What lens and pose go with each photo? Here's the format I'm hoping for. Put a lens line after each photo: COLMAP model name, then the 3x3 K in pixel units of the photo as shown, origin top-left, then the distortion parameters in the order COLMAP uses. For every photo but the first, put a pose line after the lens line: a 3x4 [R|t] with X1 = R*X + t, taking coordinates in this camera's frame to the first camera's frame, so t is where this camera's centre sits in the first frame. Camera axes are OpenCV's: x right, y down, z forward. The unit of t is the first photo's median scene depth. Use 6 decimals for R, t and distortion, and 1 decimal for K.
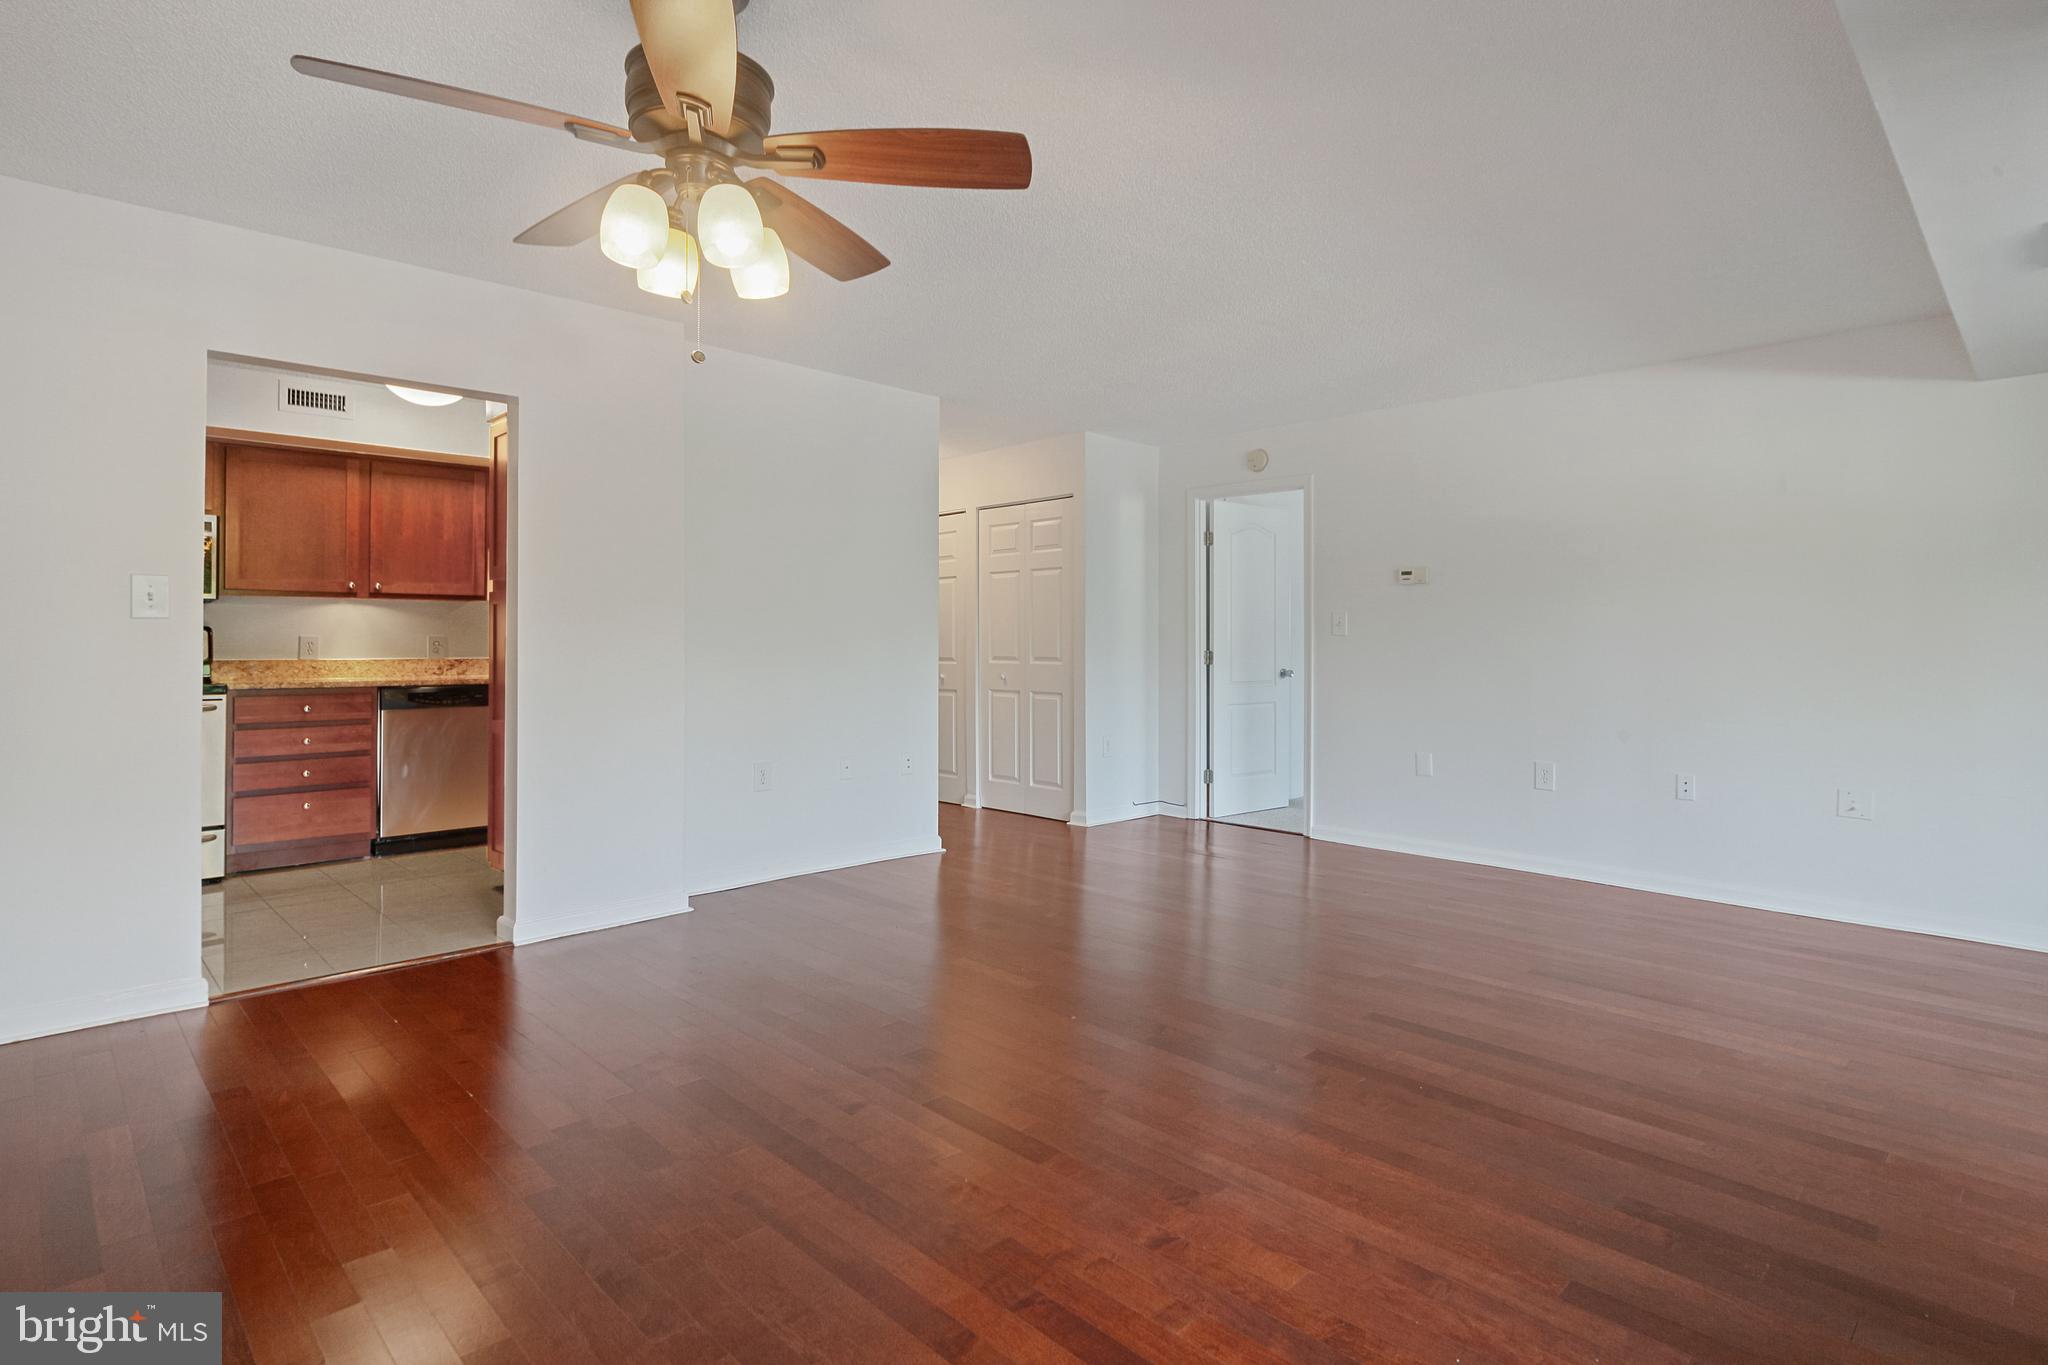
lens RADIAL K [[1090.4, 0, 1019.1], [0, 1090.4, 626.5], [0, 0, 1]] dist [-0.000998, 0.000090]
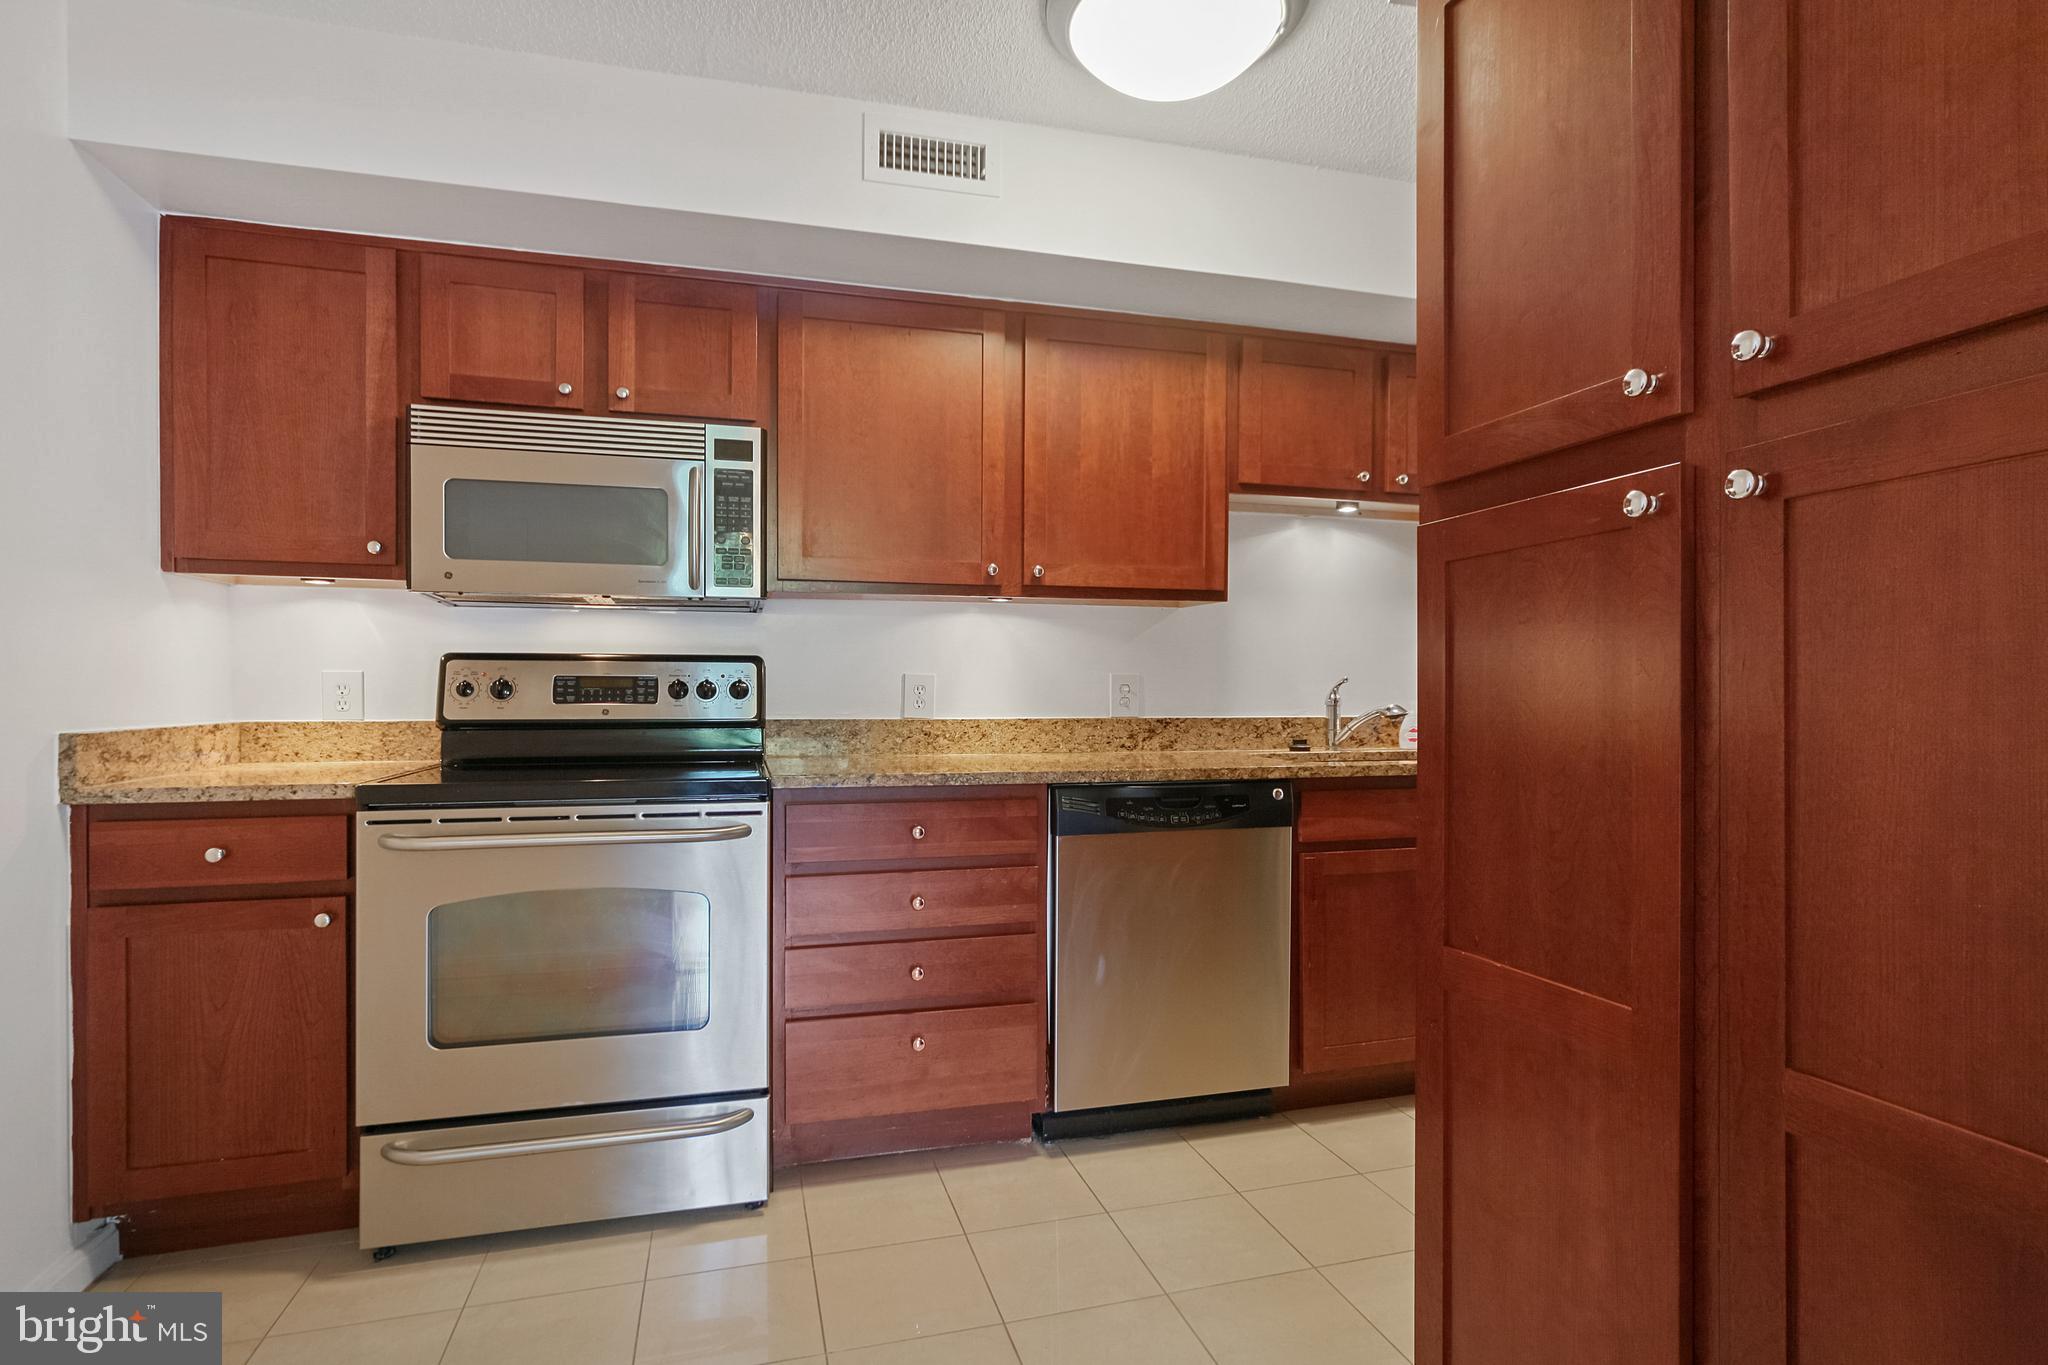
lens RADIAL K [[1112.6, 0, 1024.0], [0, 1112.6, 682.5], [0, 0, 1]] dist [-0.000606, -0.000068]
pose [[0.888381, 0.001801, -0.459103, -0.384407], [0.004191, 0.999919, 0.012033, 0.007067], [0.459087, -0.012614, 0.888302, 0.583221]]
